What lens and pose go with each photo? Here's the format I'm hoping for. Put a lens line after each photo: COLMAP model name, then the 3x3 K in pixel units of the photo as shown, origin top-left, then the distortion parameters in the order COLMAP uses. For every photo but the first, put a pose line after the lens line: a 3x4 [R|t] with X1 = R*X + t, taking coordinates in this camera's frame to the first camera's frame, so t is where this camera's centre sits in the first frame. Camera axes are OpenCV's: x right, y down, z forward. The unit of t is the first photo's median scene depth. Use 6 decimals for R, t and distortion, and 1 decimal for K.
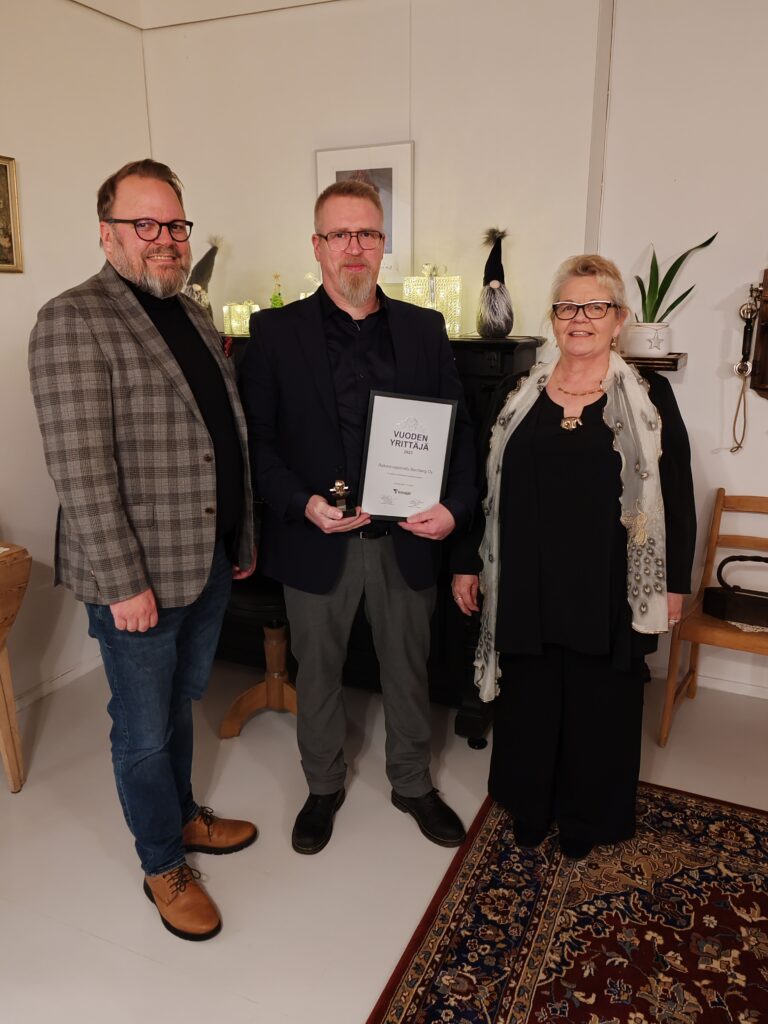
lens RADIAL K [[786.8, 0, 381.5], [0, 786.8, 512.9], [0, 0, 1]] dist [0.028460, -0.020755]
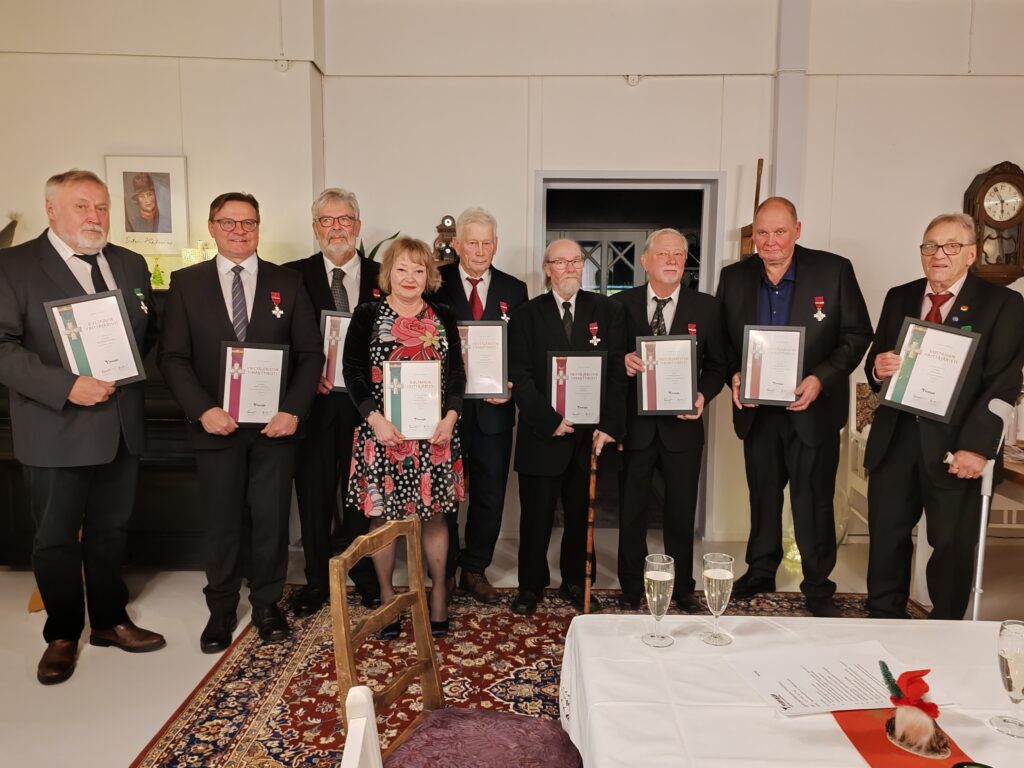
lens RADIAL K [[786.8, 0, 512.4], [0, 786.8, 384.2], [0, 0, 1]] dist [0.028460, -0.020755]
pose [[0.910936, -0.029654, 0.411480, -0.032306], [0.092894, 0.986543, -0.134552, 0.260533], [-0.401953, 0.160792, 0.901432, -0.658513]]
